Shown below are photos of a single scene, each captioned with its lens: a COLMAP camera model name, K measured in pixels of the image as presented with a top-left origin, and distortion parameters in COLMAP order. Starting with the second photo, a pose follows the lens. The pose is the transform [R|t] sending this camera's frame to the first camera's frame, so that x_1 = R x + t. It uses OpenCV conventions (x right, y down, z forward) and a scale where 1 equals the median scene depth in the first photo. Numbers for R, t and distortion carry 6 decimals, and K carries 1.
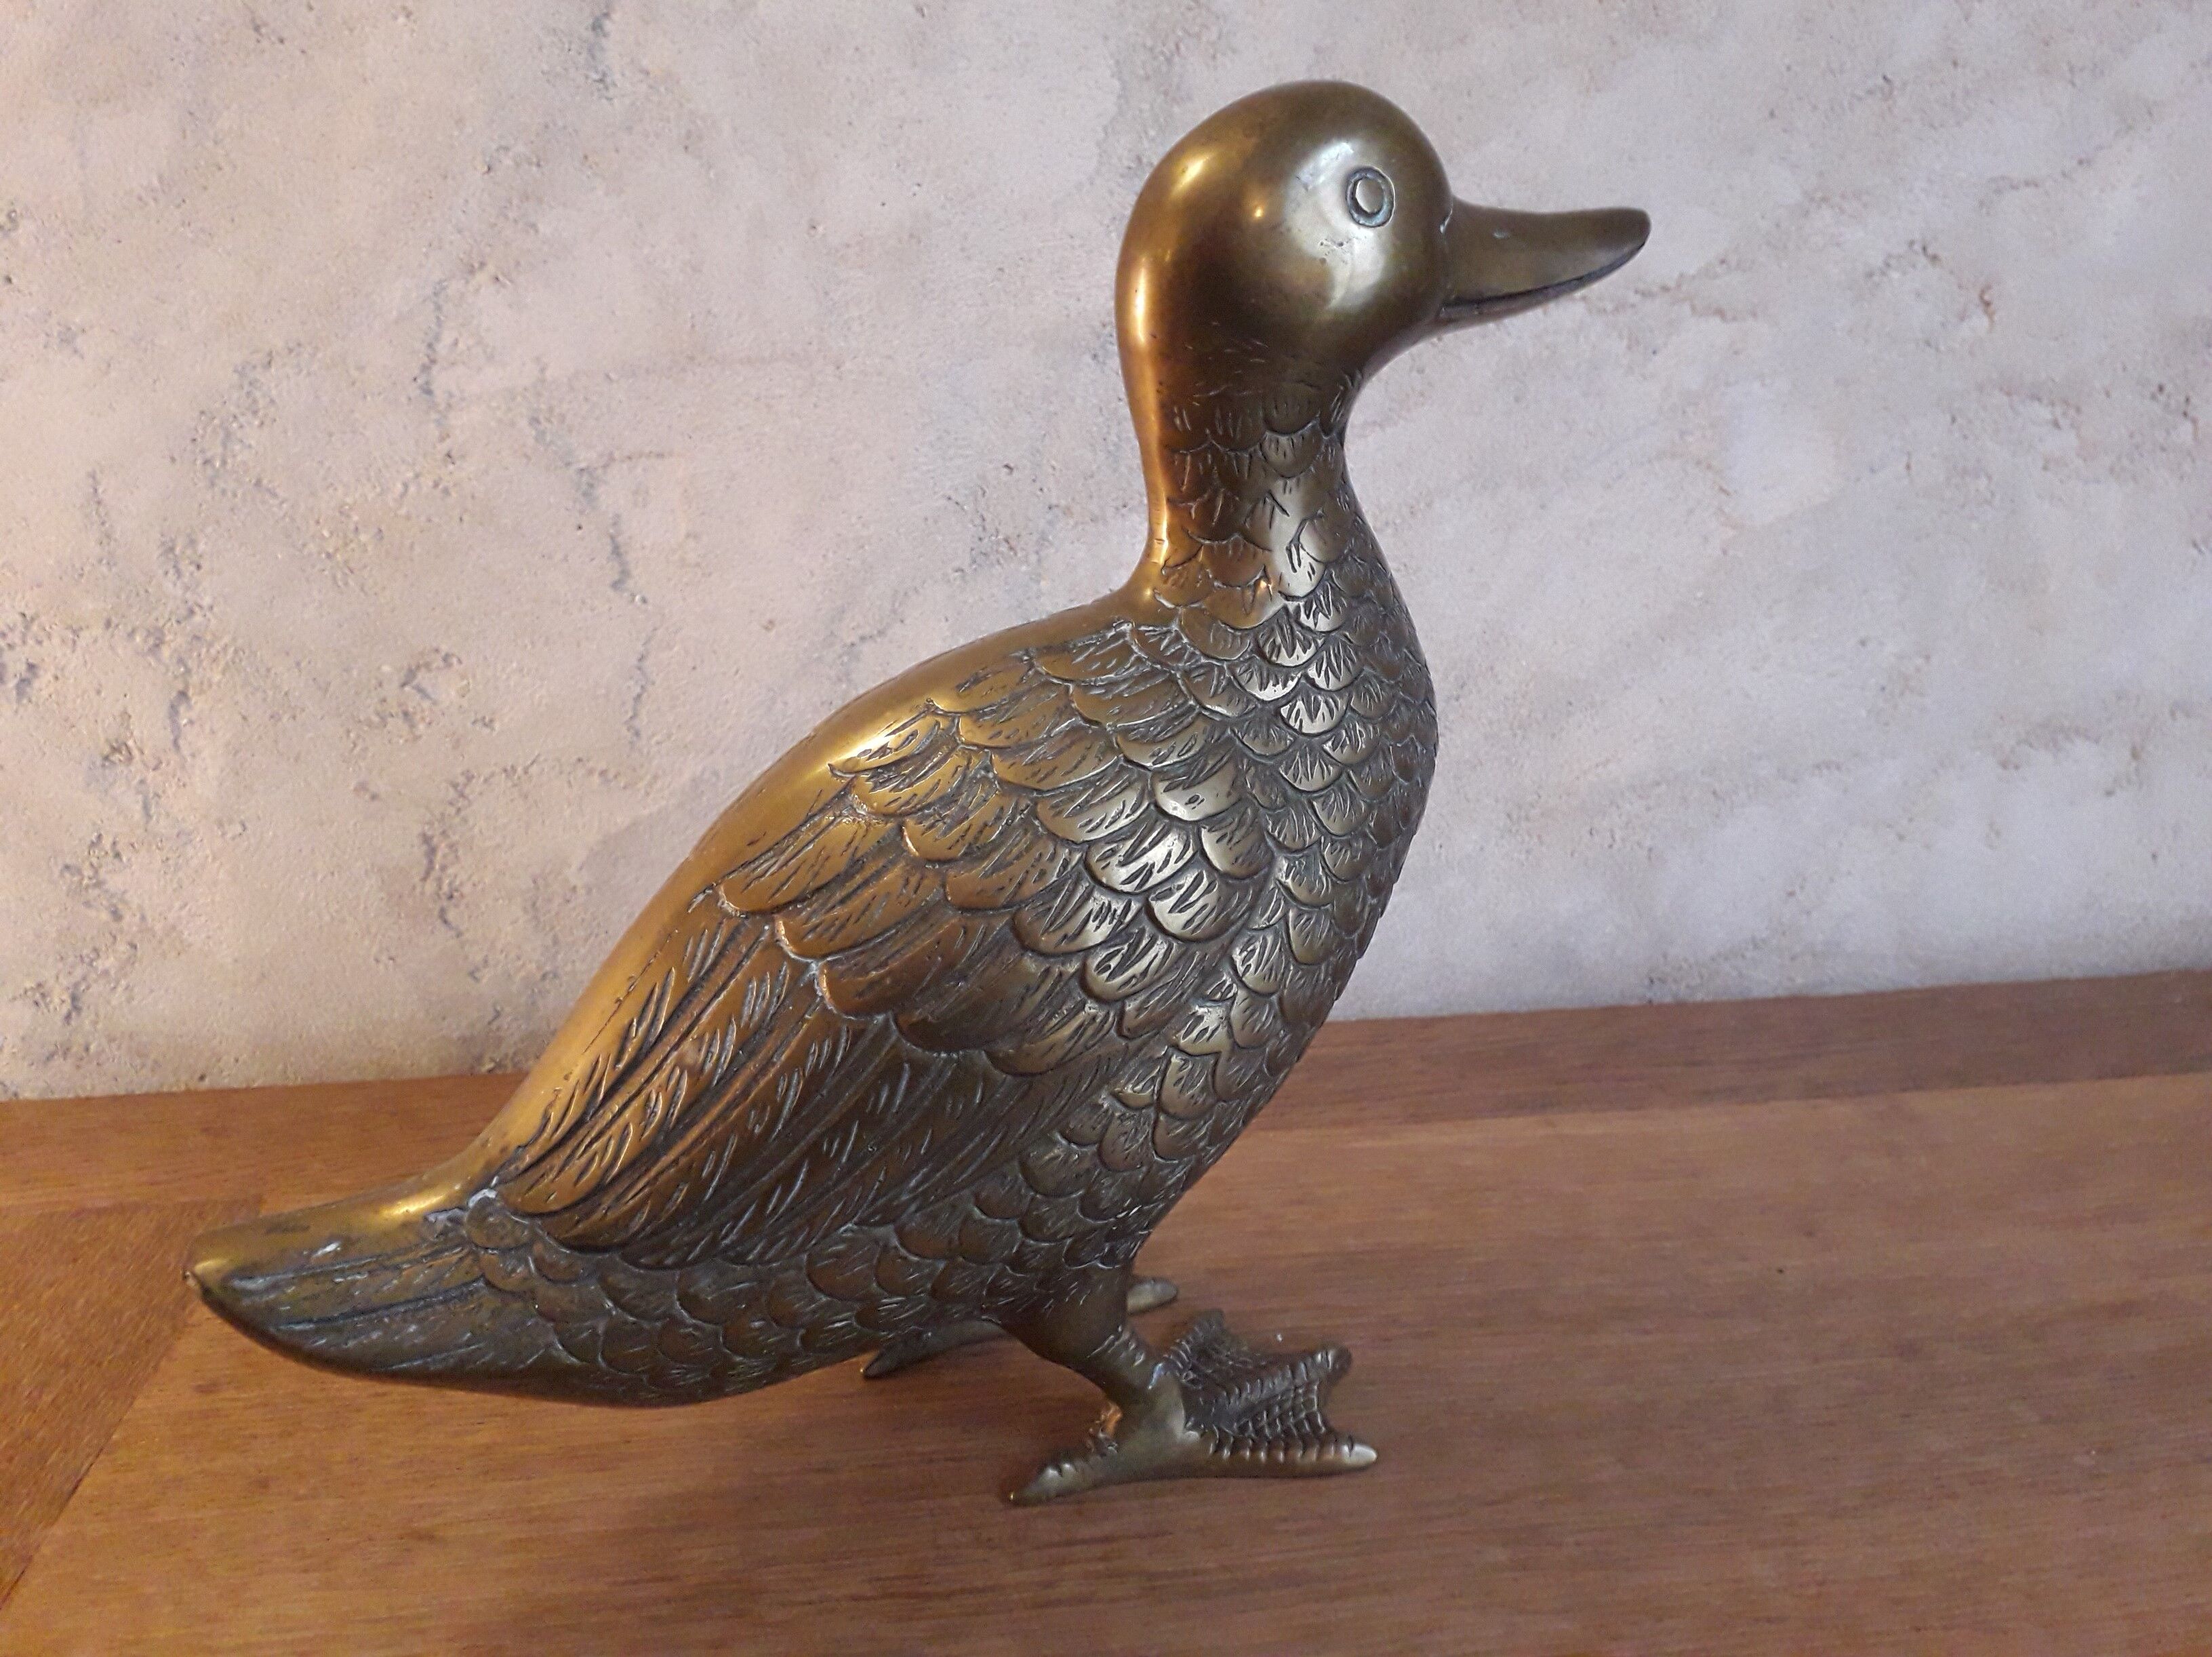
lens RADIAL K [[1826.5, 0, 1117.6], [0, 1826.5, 793.0], [0, 0, 1]] dist [-0.007168, 0.001331]
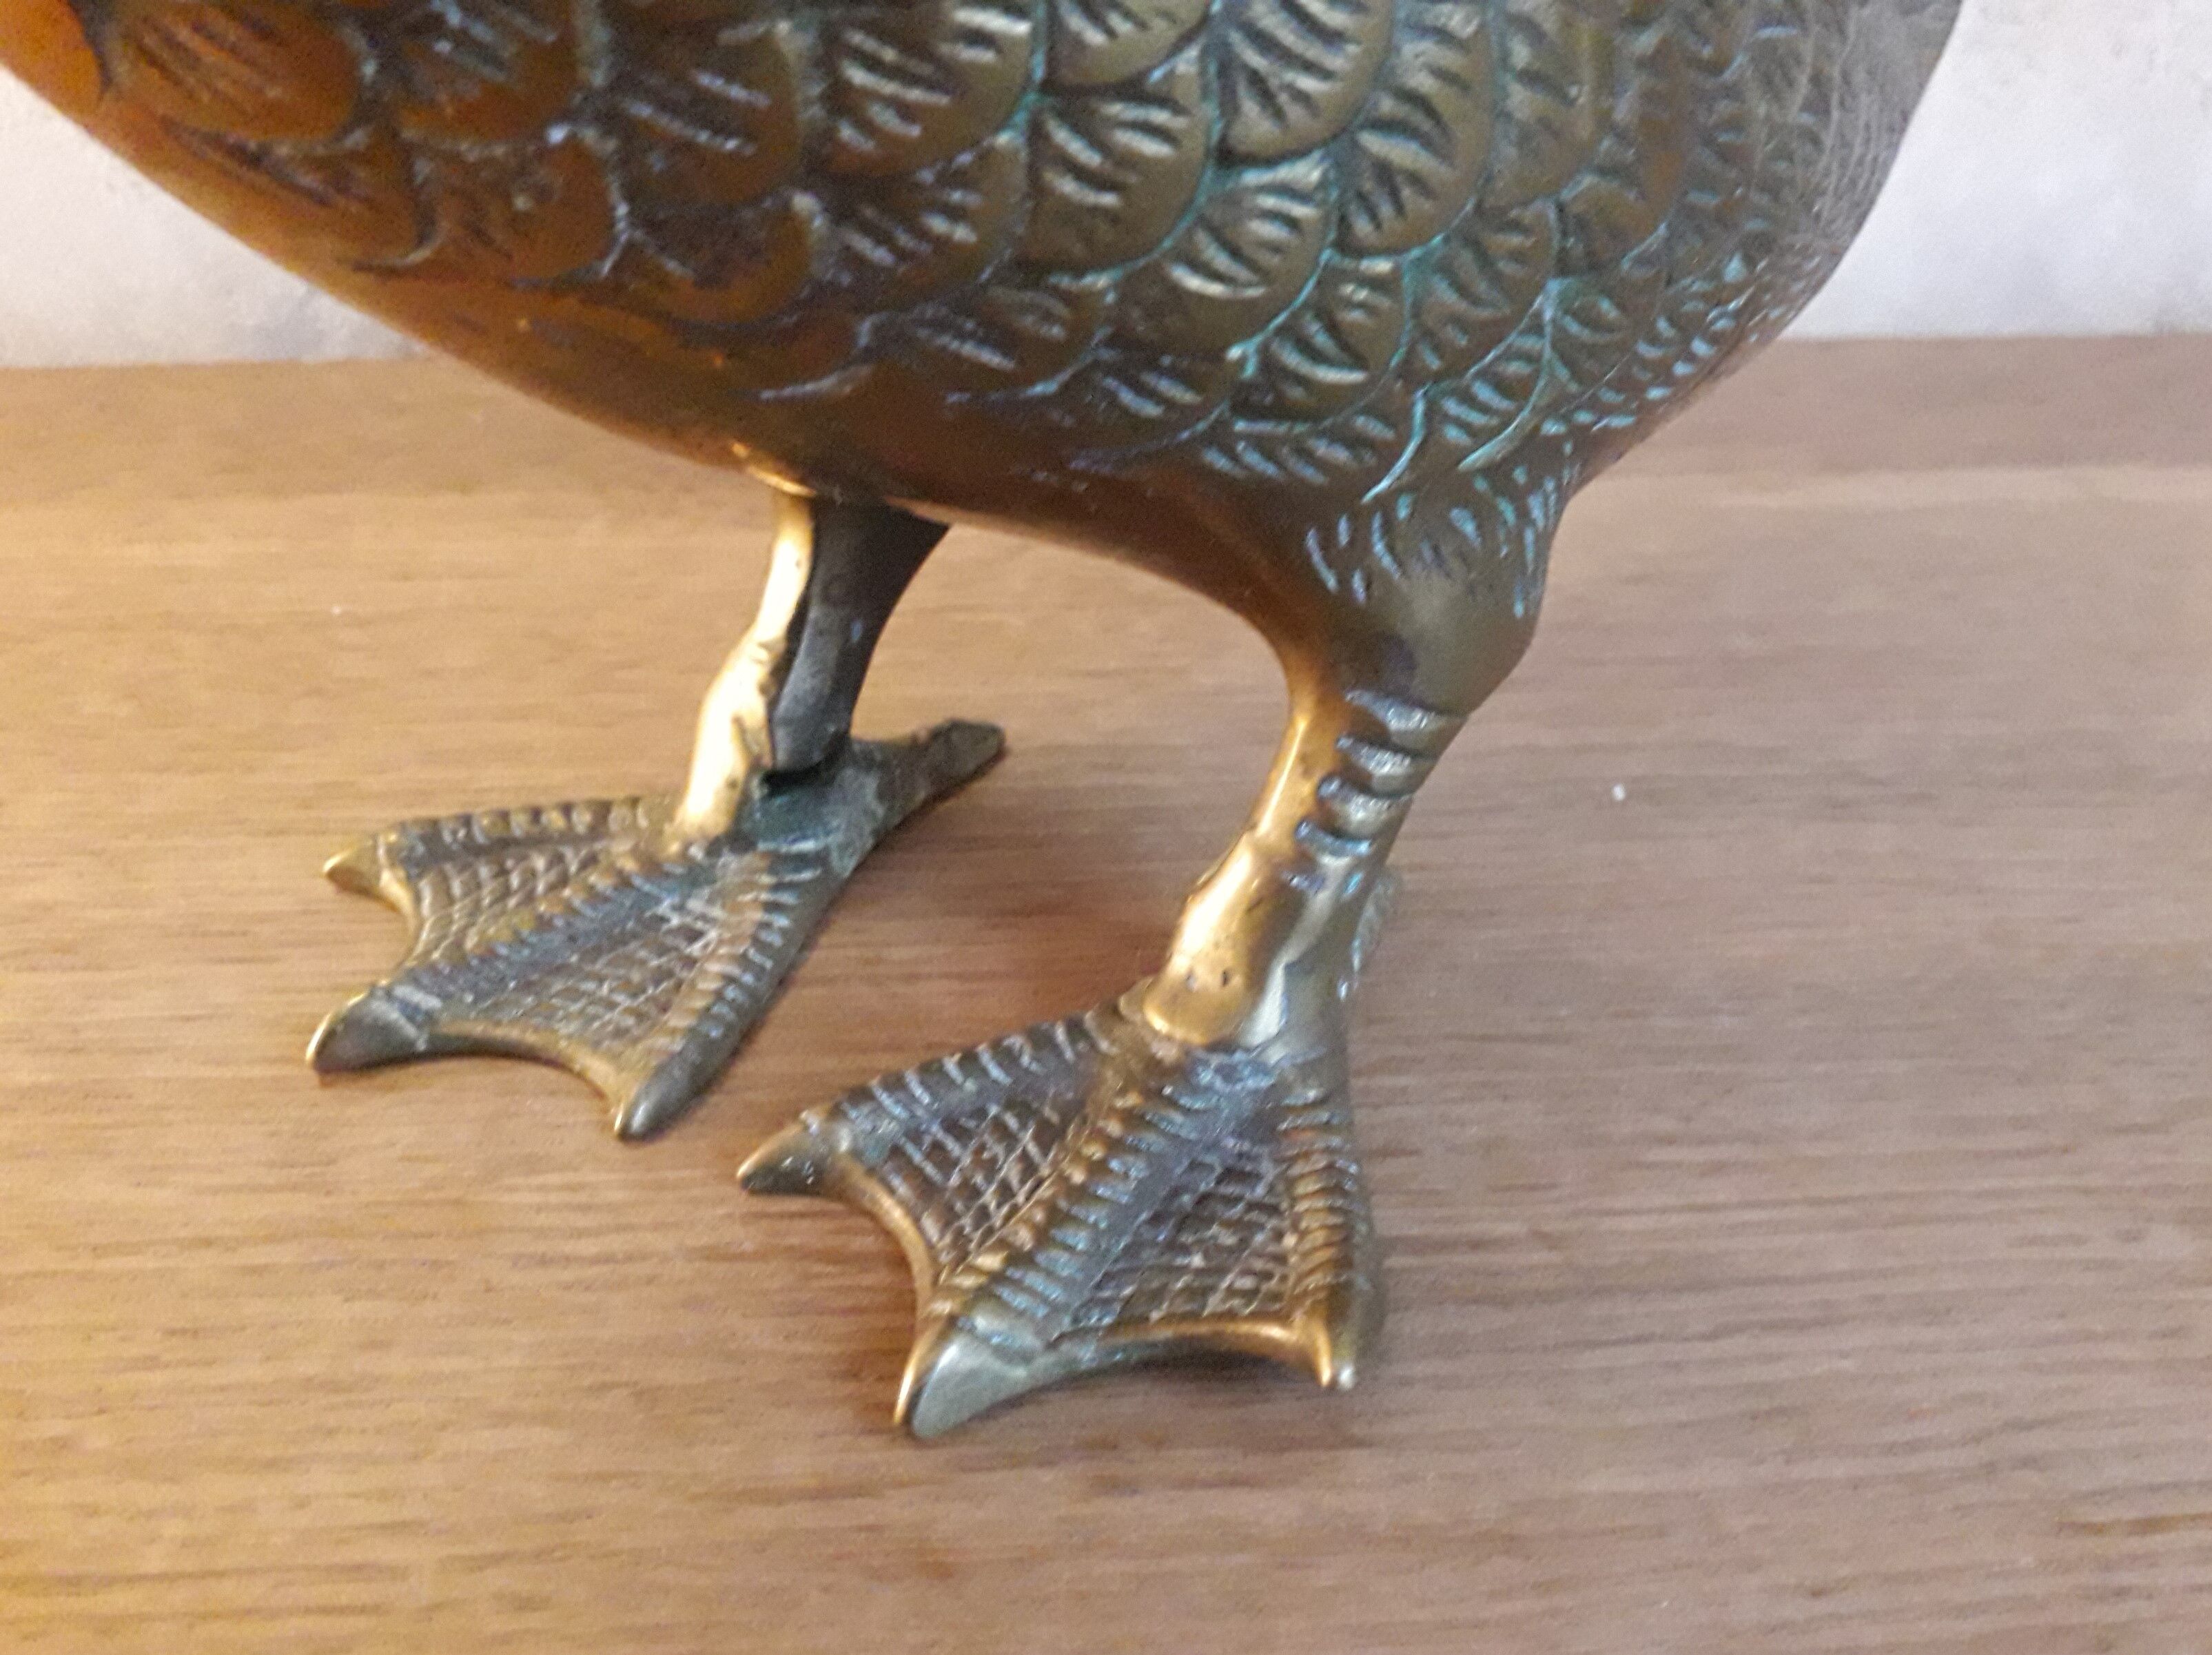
lens RADIAL K [[1869.5, 0, 1170.3], [0, 1869.5, 879.0], [0, 0, 1]] dist [0.169215, -0.435891]
pose [[0.998120, 0.051535, -0.033172, -0.013052], [-0.040547, 0.961120, 0.273137, 0.139984], [0.045959, -0.271279, 0.961403, 0.367963]]
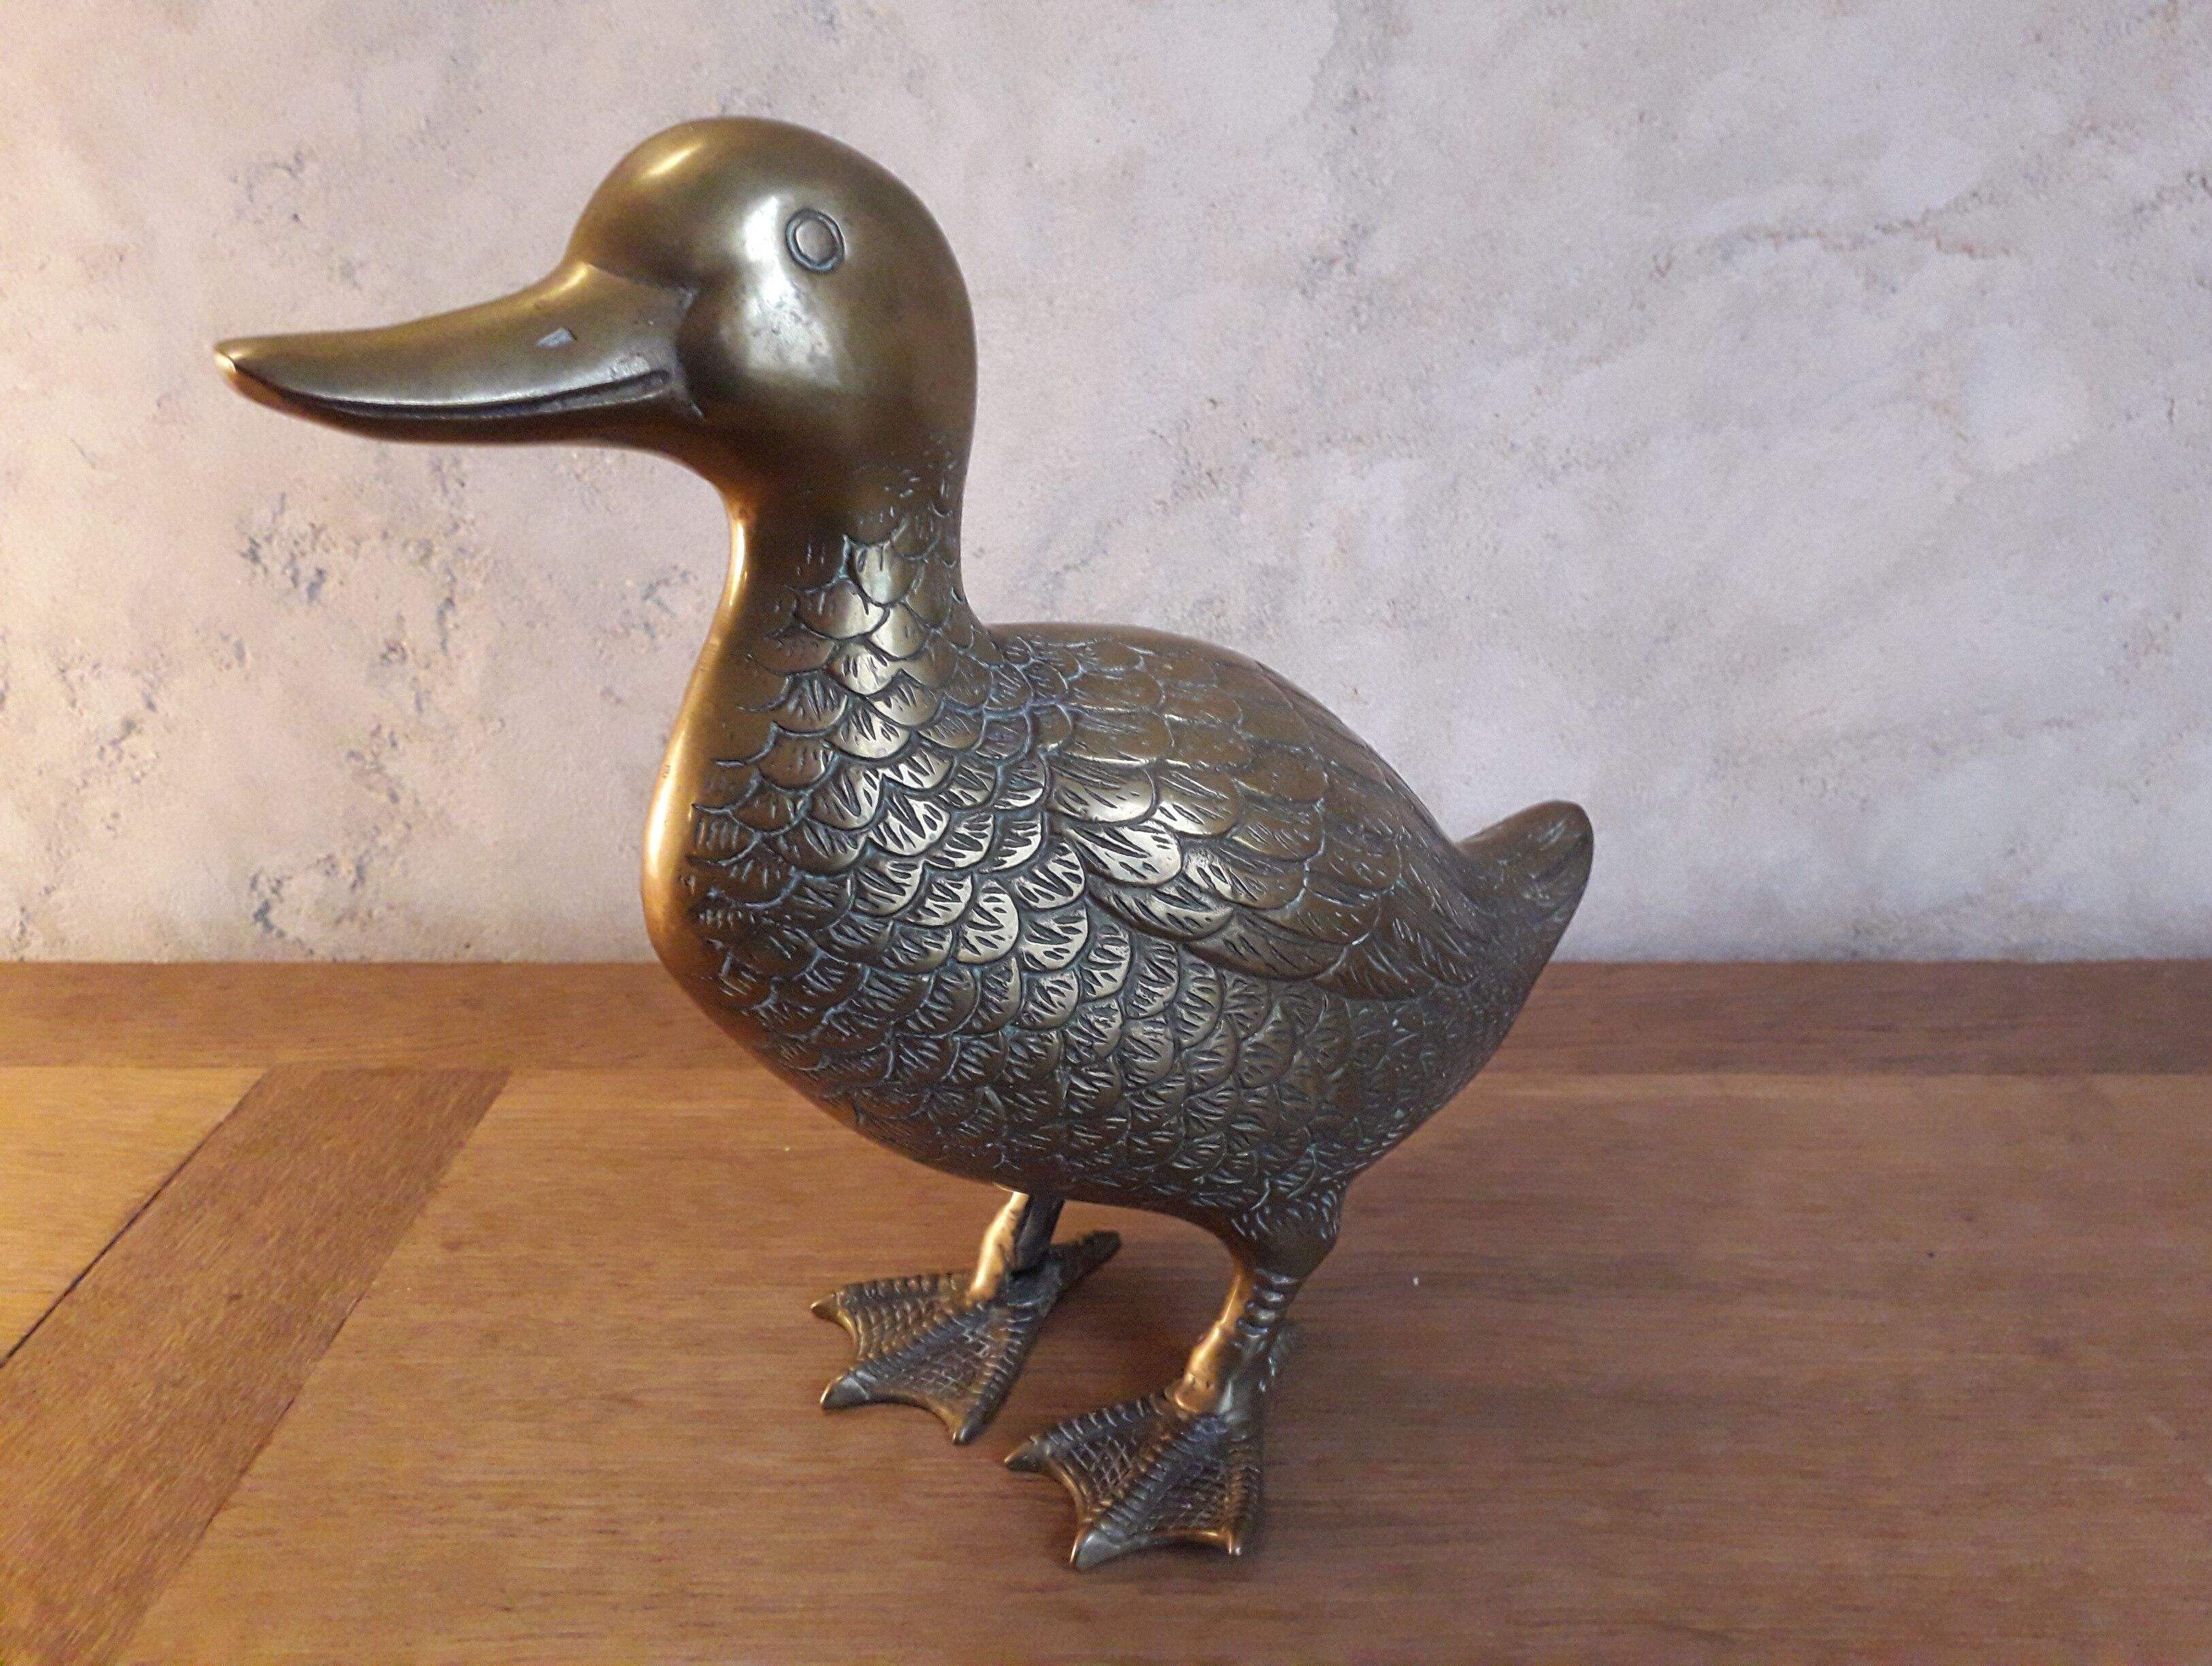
lens RADIAL K [[1826.6, 0, 1117.6], [0, 1826.6, 797.5], [0, 0, 1]] dist [-0.007168, 0.001331]
pose [[0.988719, 0.047496, -0.142051, 0.041439], [-0.035172, 0.995495, 0.088047, -0.047857], [0.145593, -0.082057, 0.985936, -0.024204]]
